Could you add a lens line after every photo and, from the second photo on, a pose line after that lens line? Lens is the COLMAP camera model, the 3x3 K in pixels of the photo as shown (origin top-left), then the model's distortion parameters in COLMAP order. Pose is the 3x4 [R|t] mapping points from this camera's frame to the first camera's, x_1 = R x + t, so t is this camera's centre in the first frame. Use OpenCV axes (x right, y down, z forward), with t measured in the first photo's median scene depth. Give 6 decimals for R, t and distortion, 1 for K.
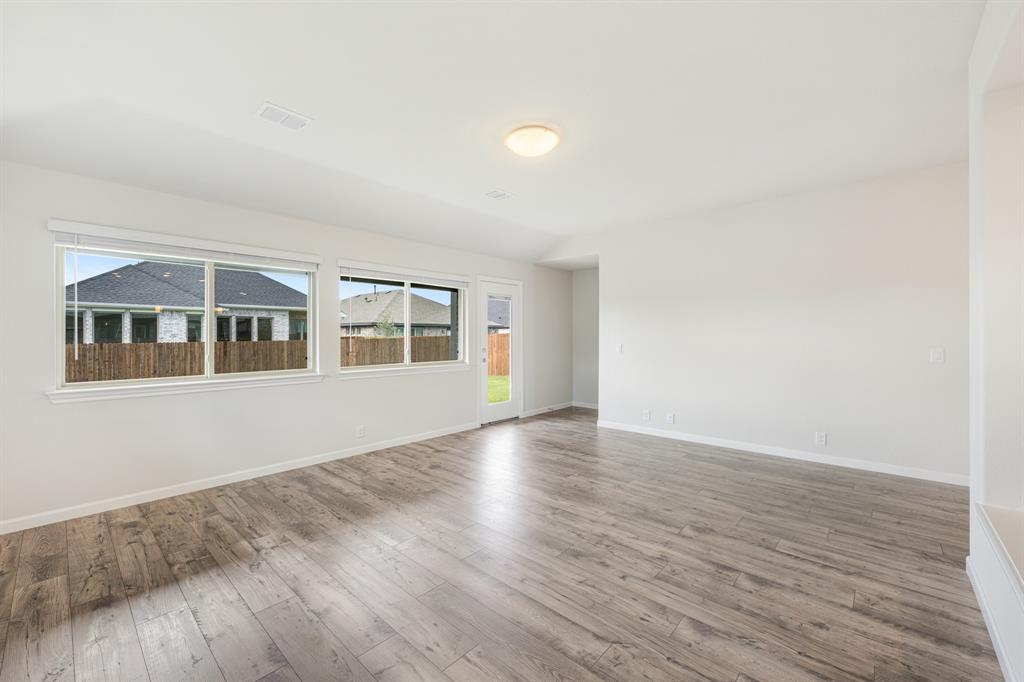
lens RADIAL K [[414.2, 0, 515.4], [0, 414.2, 338.1], [0, 0, 1]] dist [-0.000094, 0.000732]
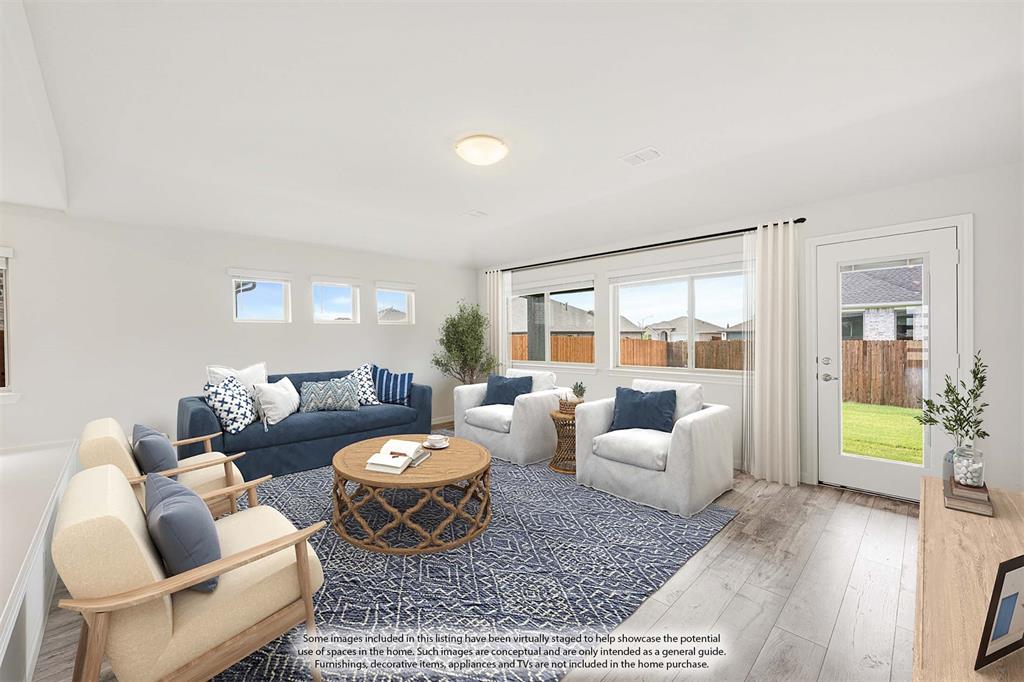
lens RADIAL K [[416.3, 0, 514.0], [0, 416.3, 340.6], [0, 0, 1]] dist [0.002160, 0.000076]
pose [[-0.047676, 0.008514, -0.998827, 0.254756], [0.004975, 0.999953, 0.008286, -0.002461], [0.998850, -0.004574, -0.047716, 0.269431]]
